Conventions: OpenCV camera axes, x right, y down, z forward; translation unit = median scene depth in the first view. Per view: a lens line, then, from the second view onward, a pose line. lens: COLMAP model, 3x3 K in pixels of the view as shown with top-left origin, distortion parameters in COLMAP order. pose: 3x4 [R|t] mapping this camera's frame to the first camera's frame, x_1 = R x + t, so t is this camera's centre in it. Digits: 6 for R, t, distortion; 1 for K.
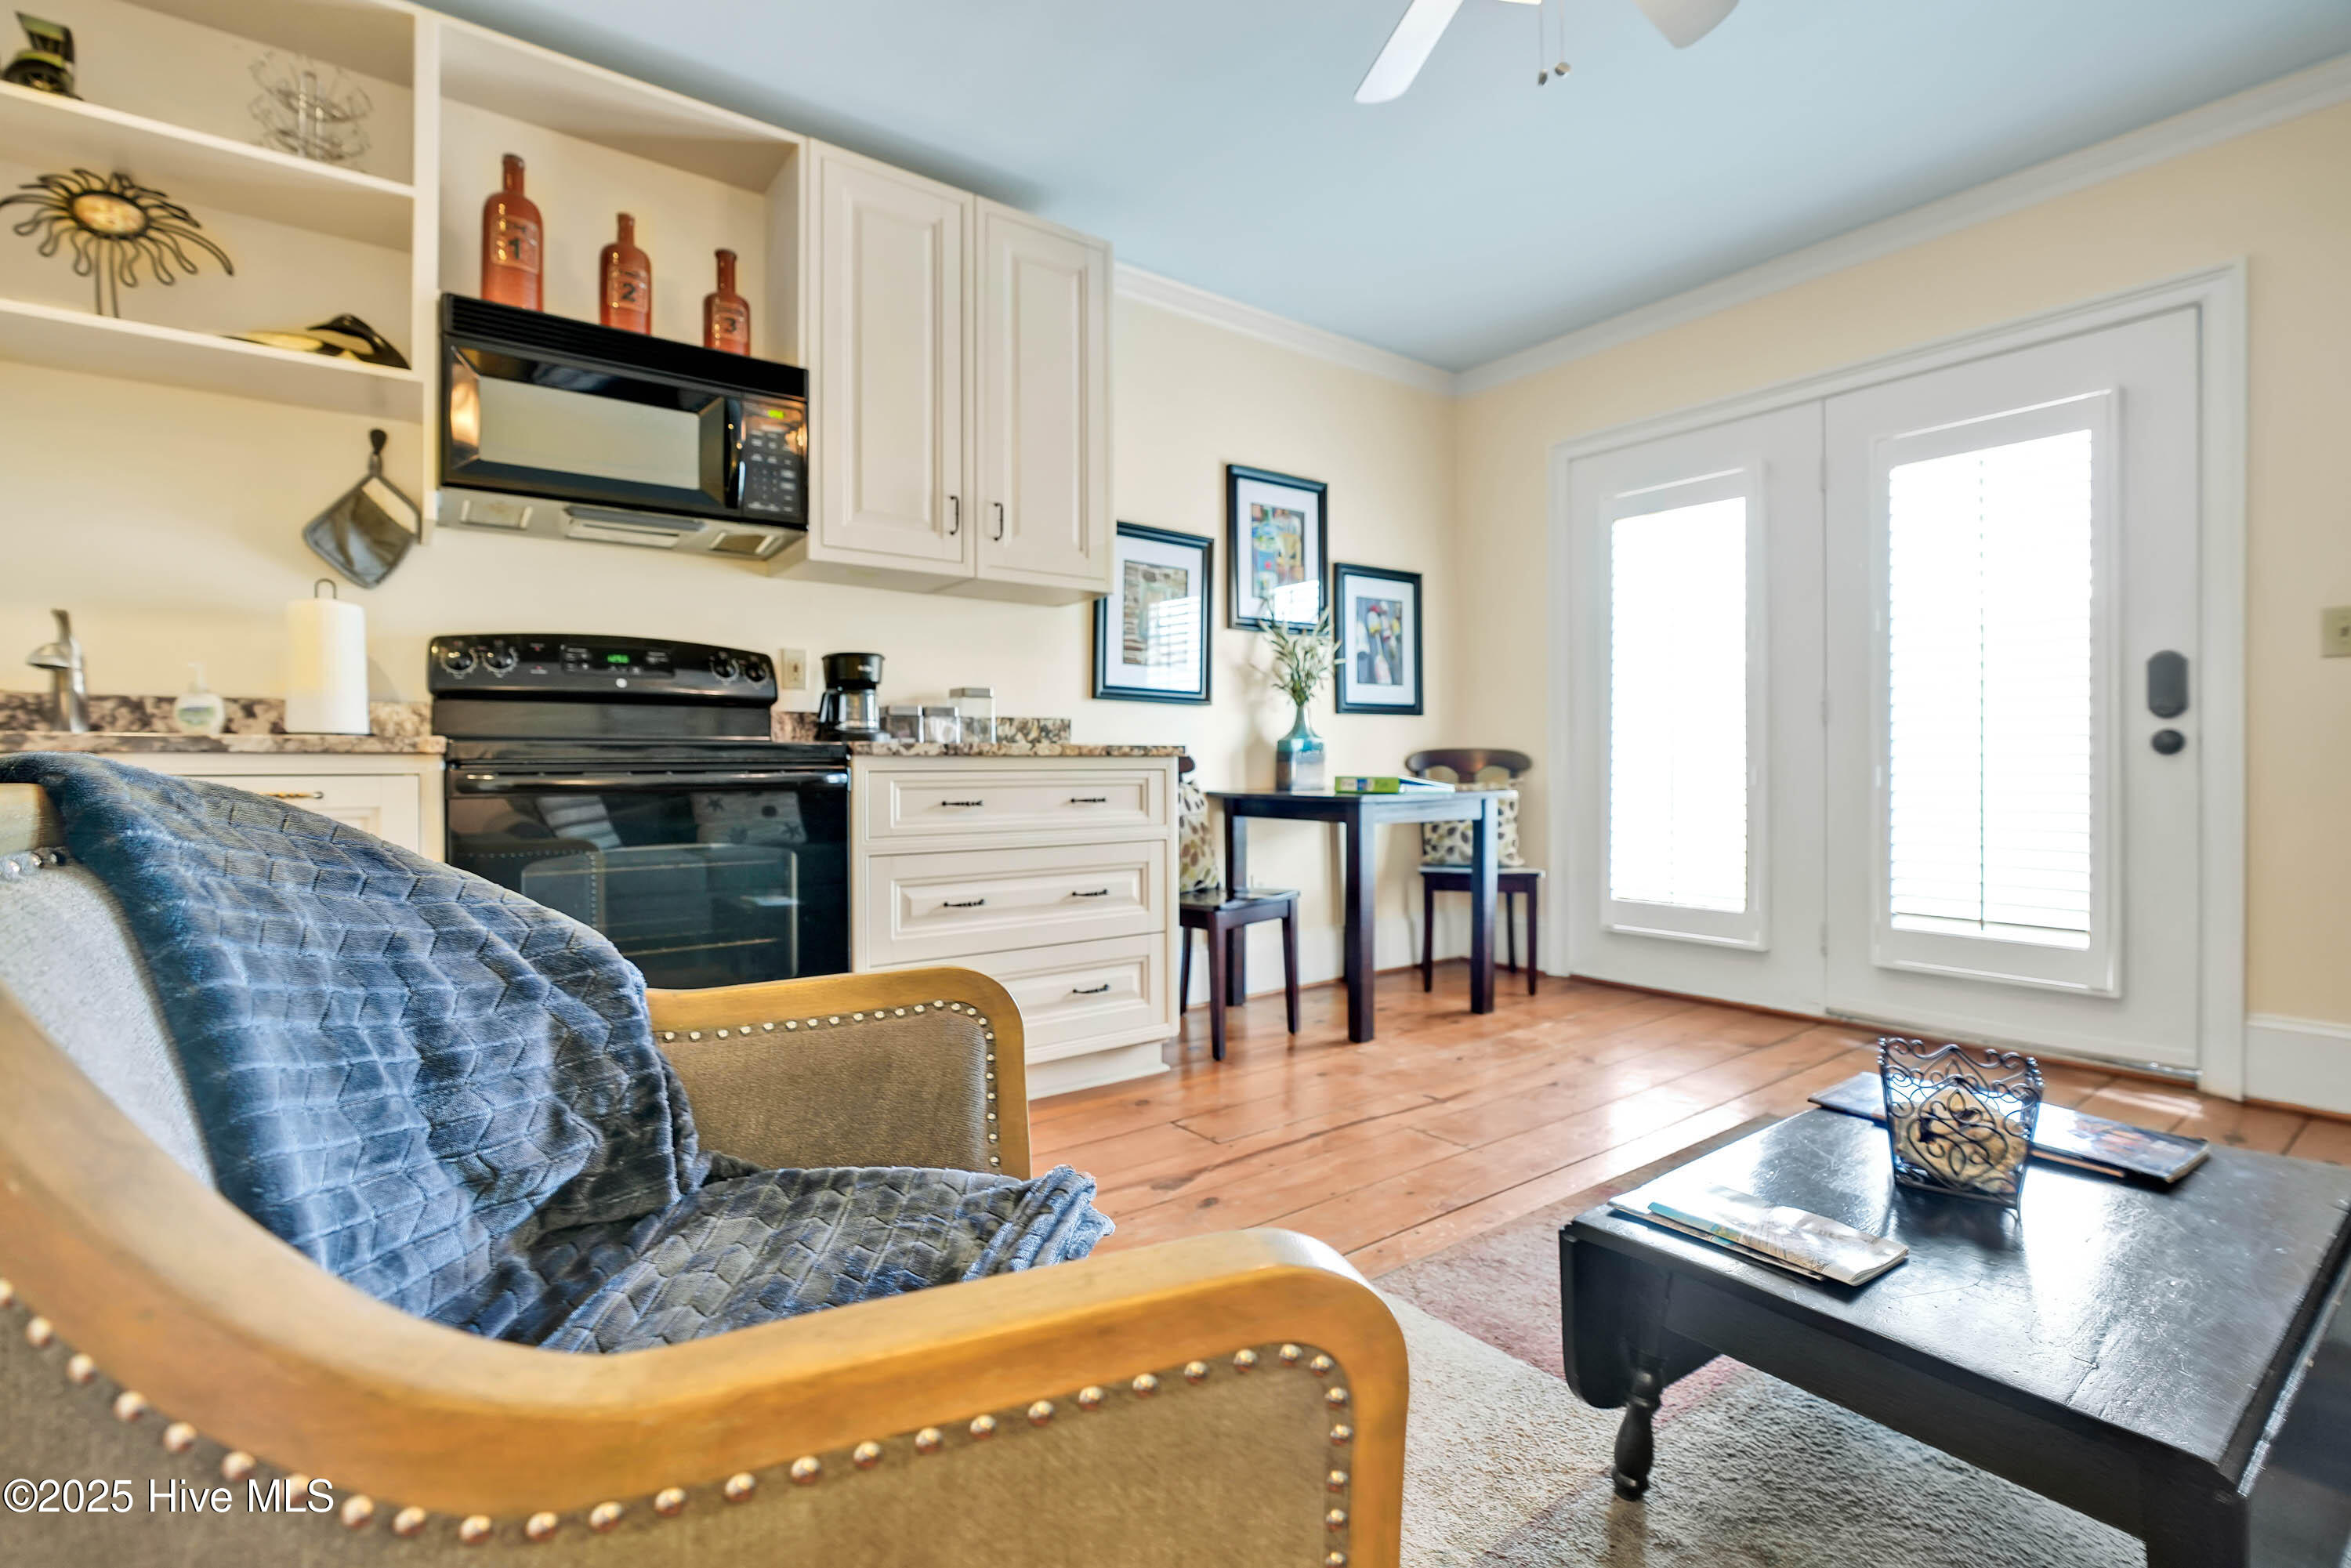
lens RADIAL K [[1074.3, 0, 1175.4], [0, 1074.3, 763.2], [0, 0, 1]] dist [-0.019632, 0.005773]
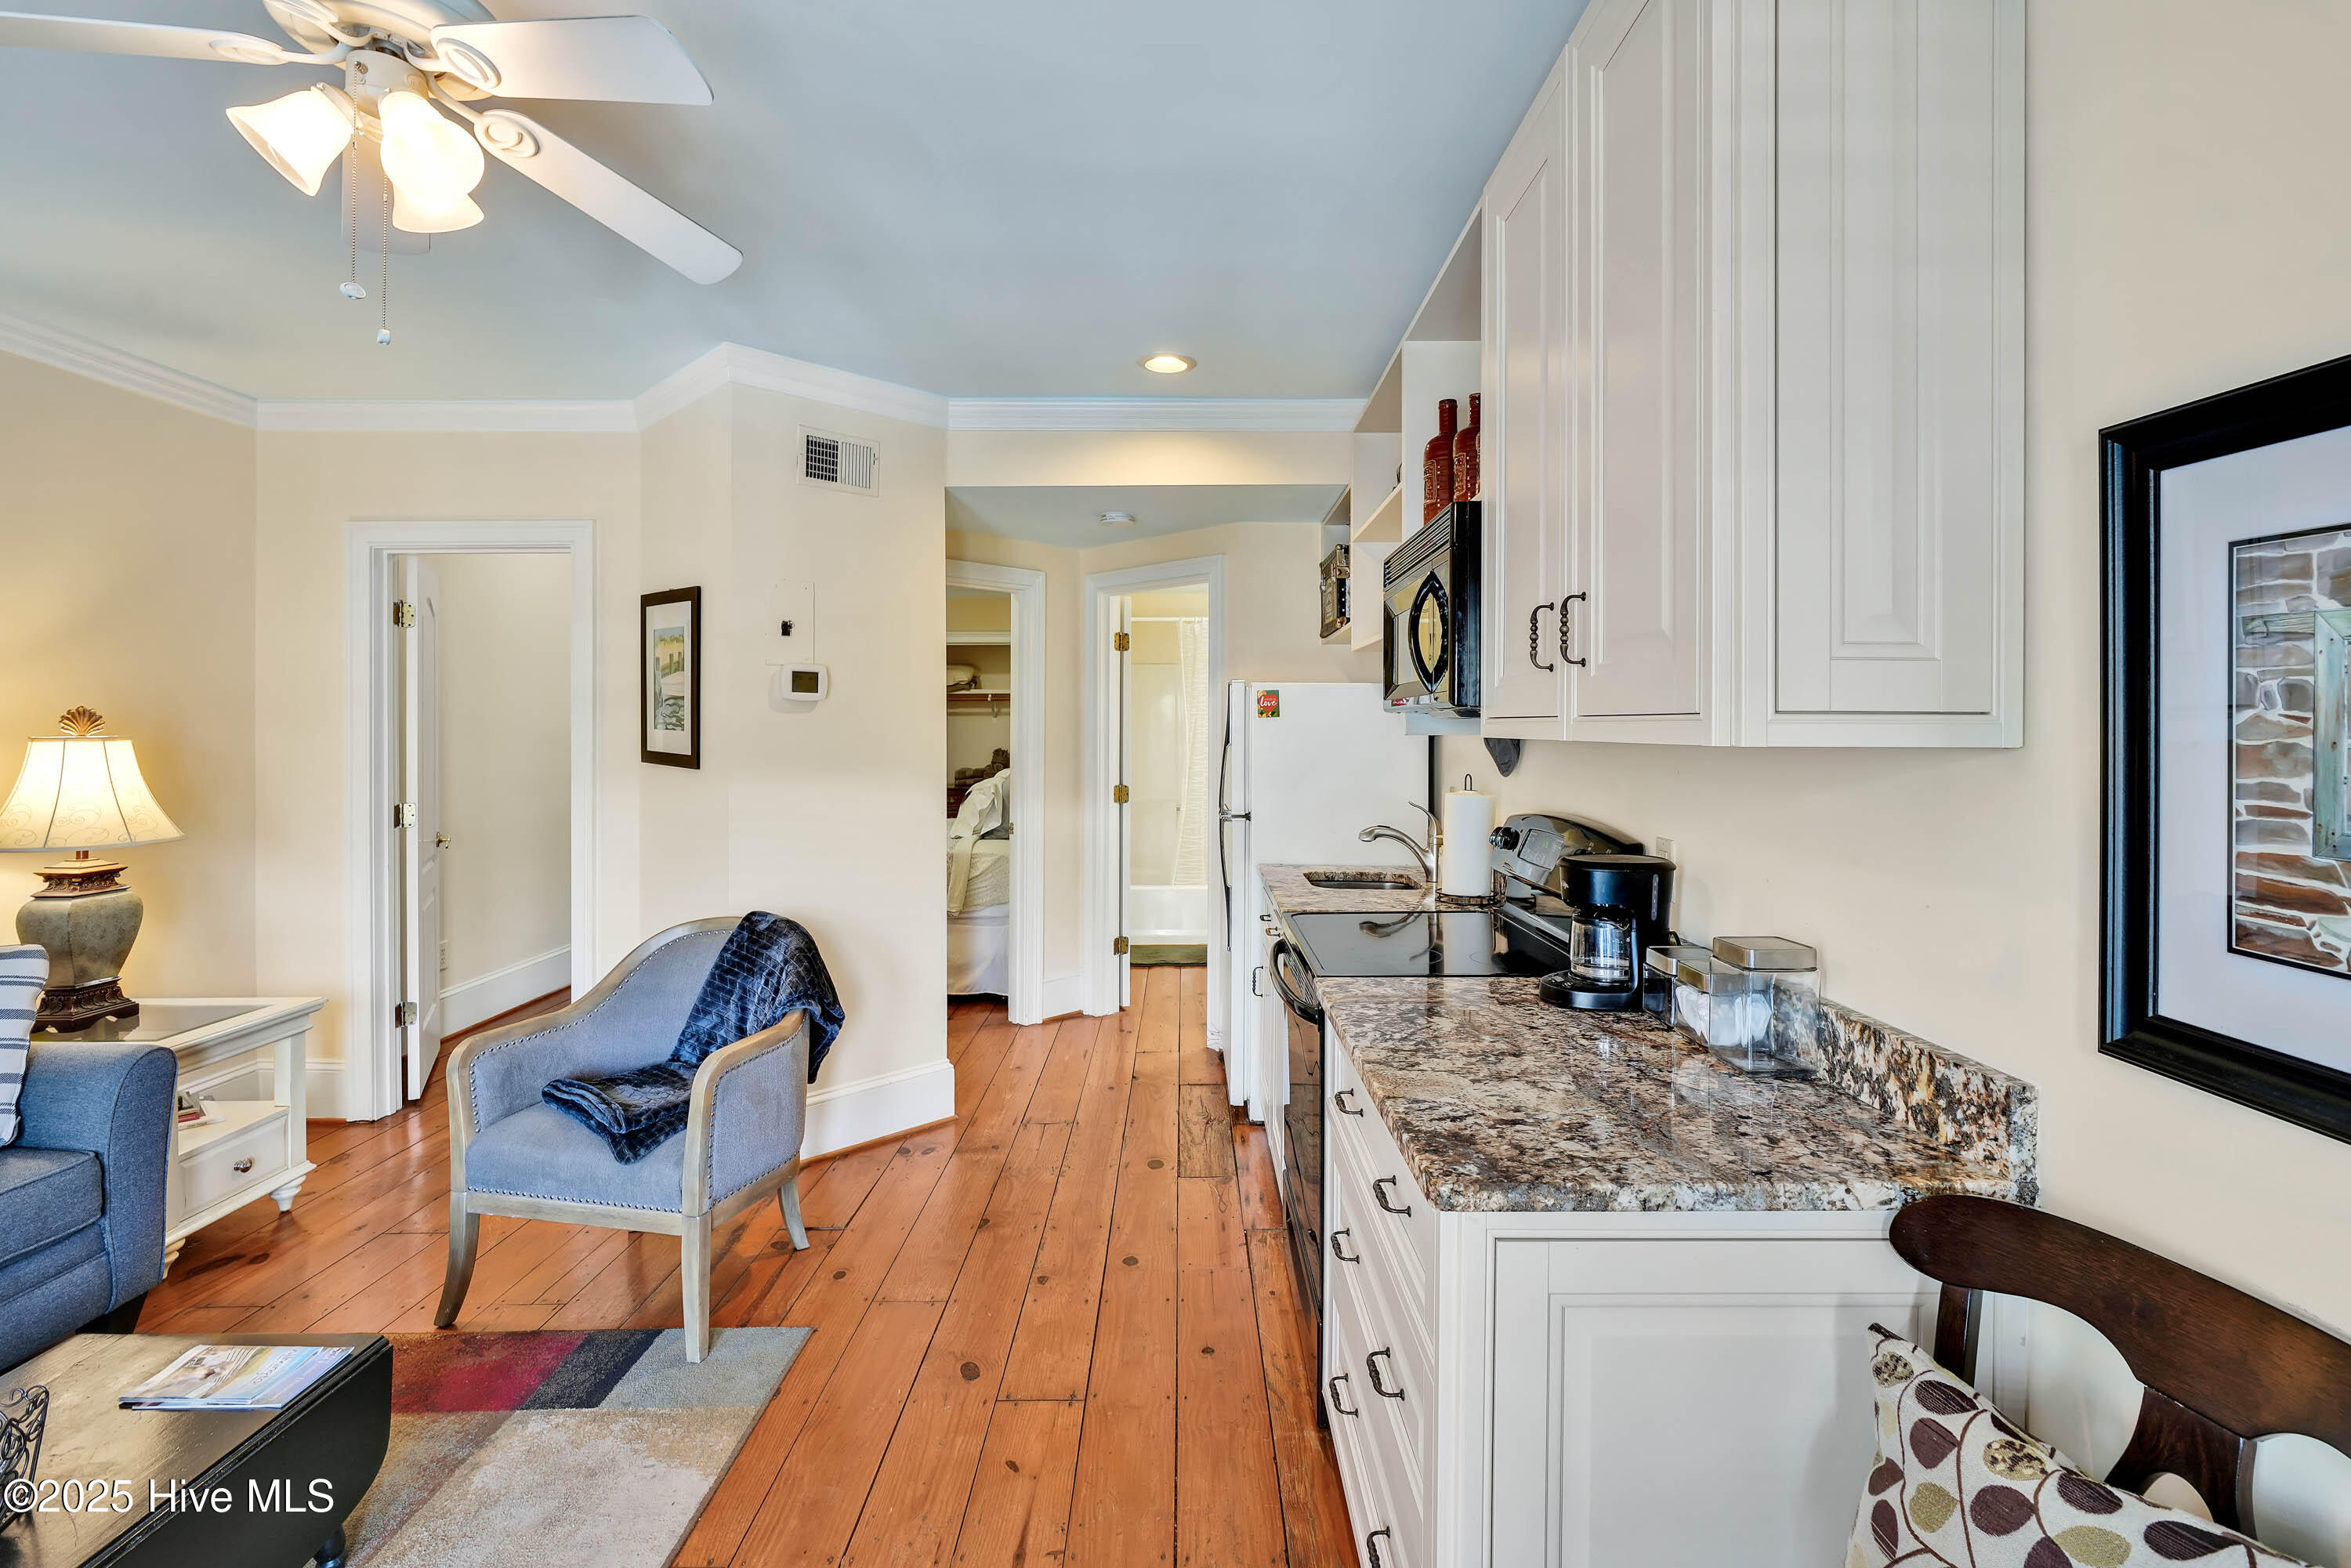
lens RADIAL K [[1074.3, 0, 1181.0], [0, 1074.3, 724.1], [0, 0, 1]] dist [-0.019632, 0.005773]
pose [[-0.599503, 0.002091, -0.800369, 0.417348], [0.005974, 0.999980, -0.001863, -0.203538], [0.800350, -0.005898, -0.599504, 1.312651]]
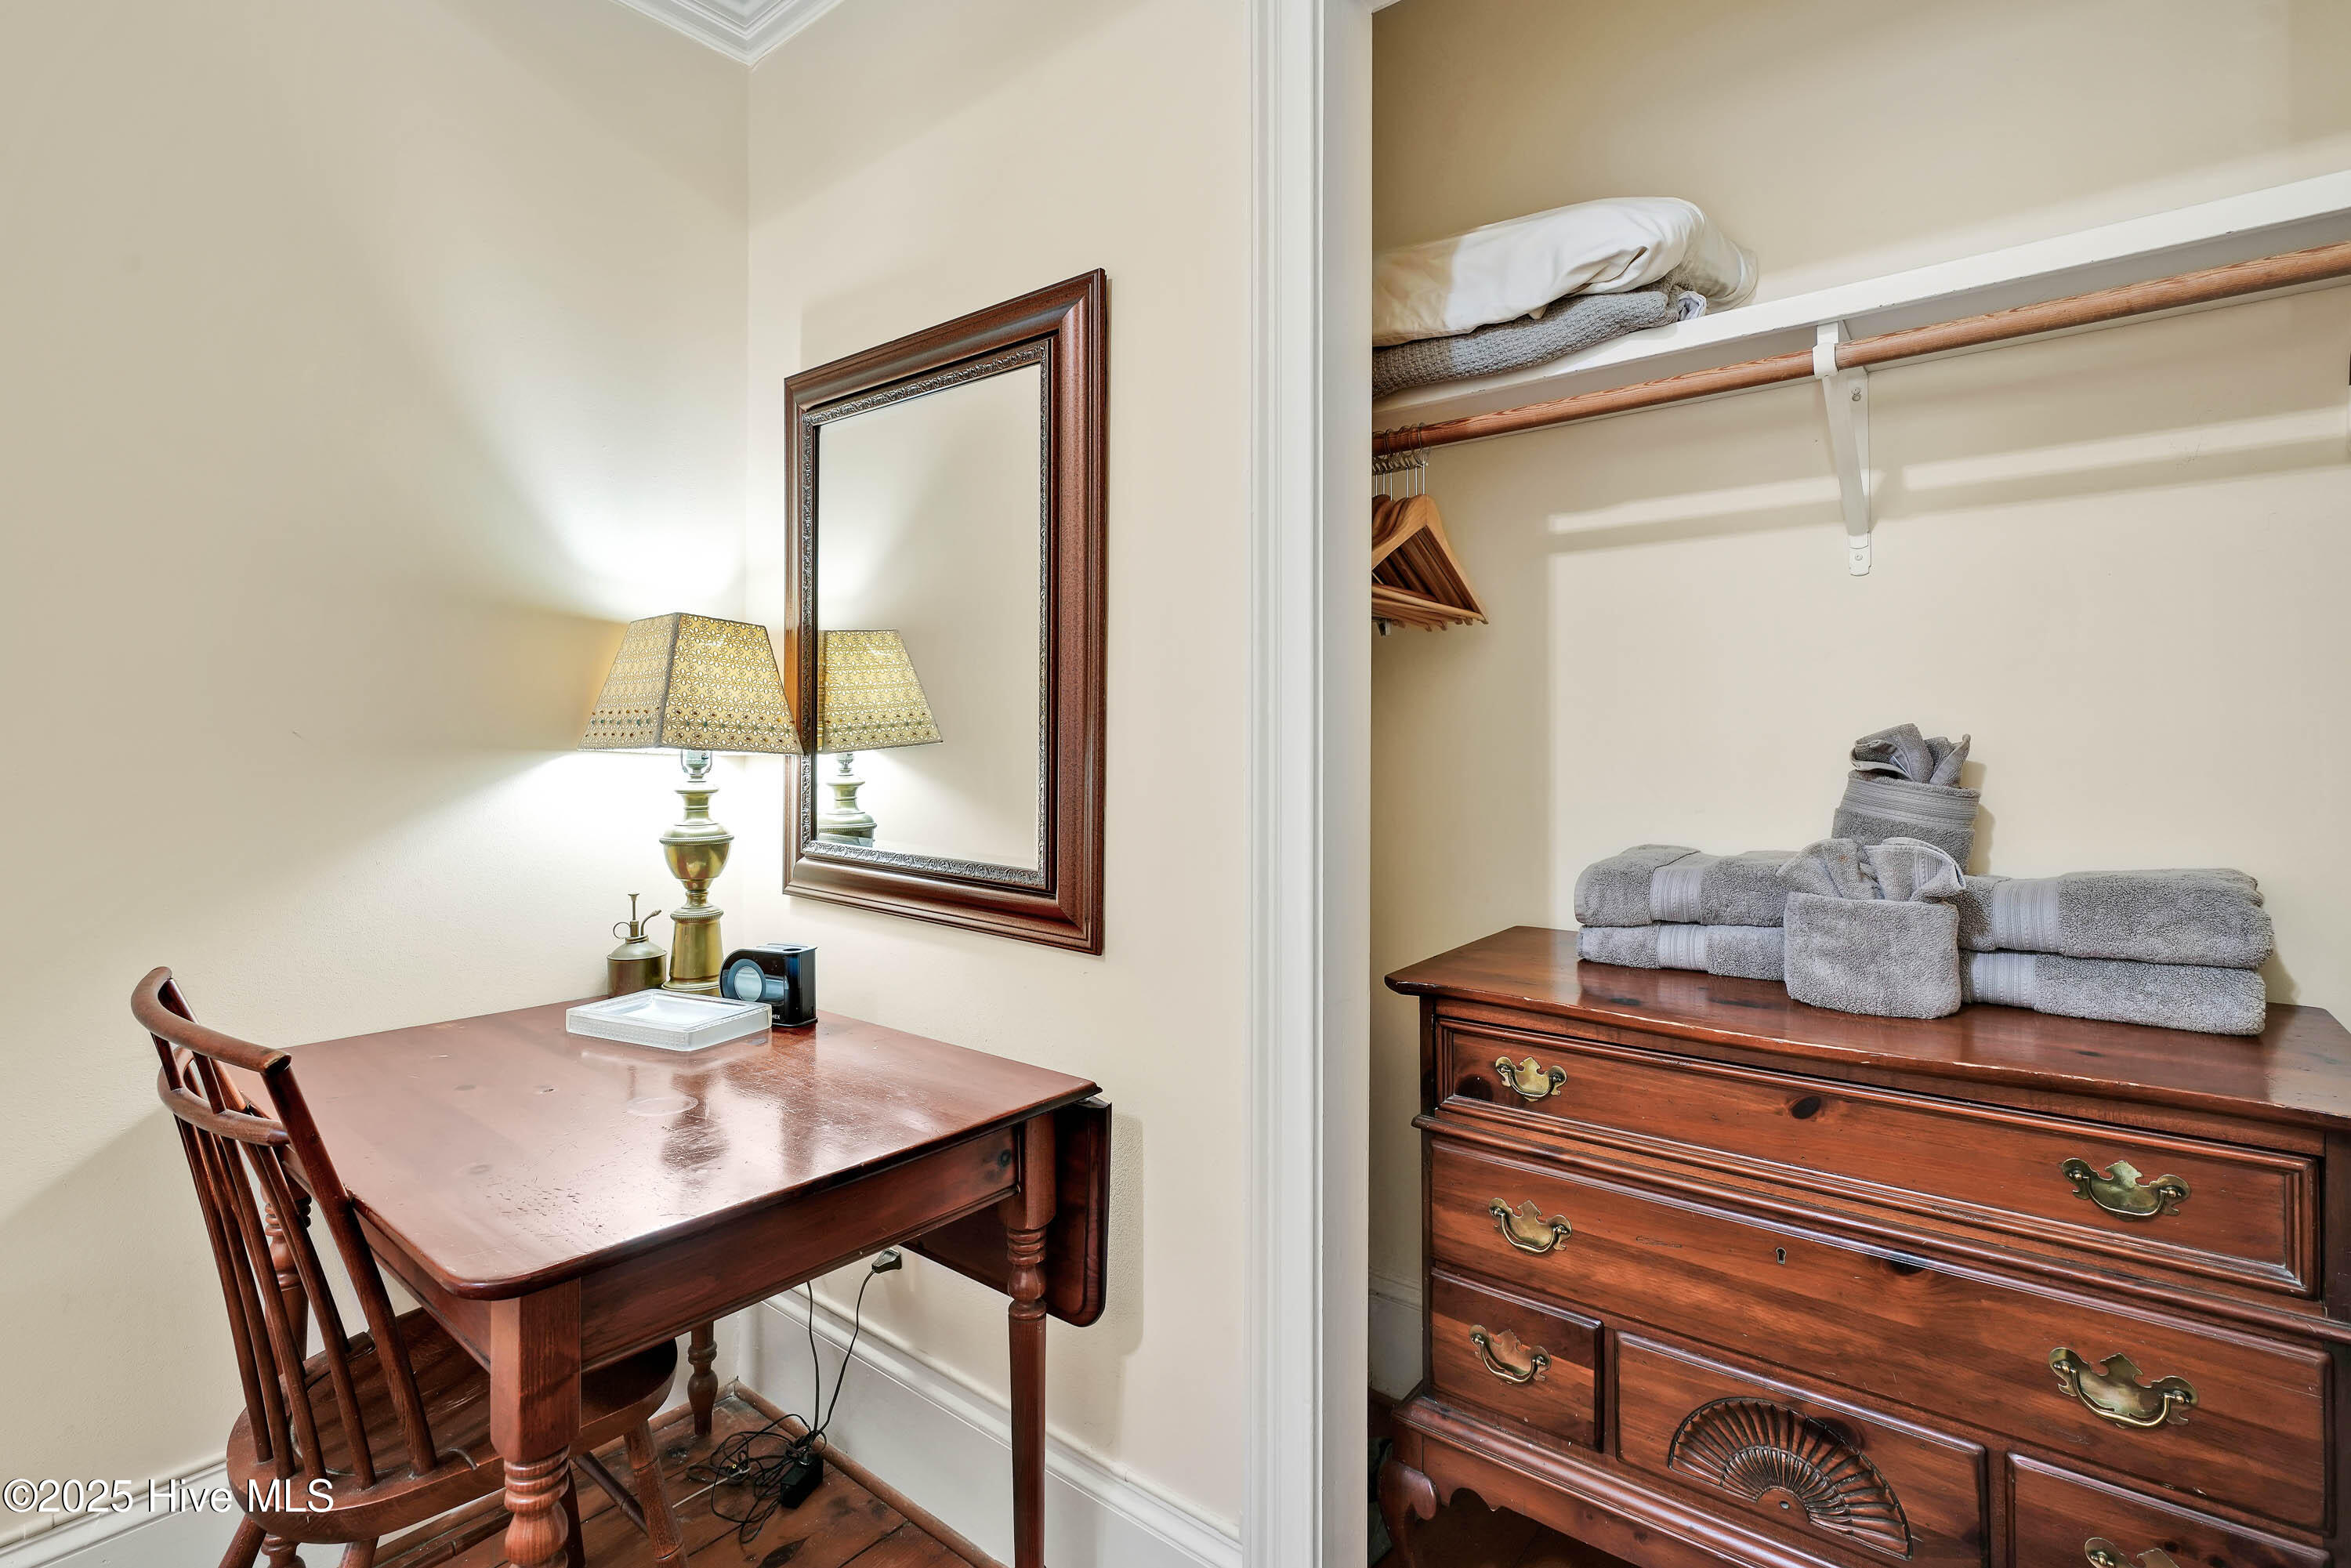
lens RADIAL K [[1155.6, 0, 1112.3], [0, 1155.6, 706.5], [0, 0, 1]] dist [-0.010348, 0.003169]
pose [[-0.976034, -0.007733, -0.217479, -1.635200], [-0.000956, 0.999511, -0.031249, -0.124412], [0.217615, -0.030293, -0.975565, -0.905426]]
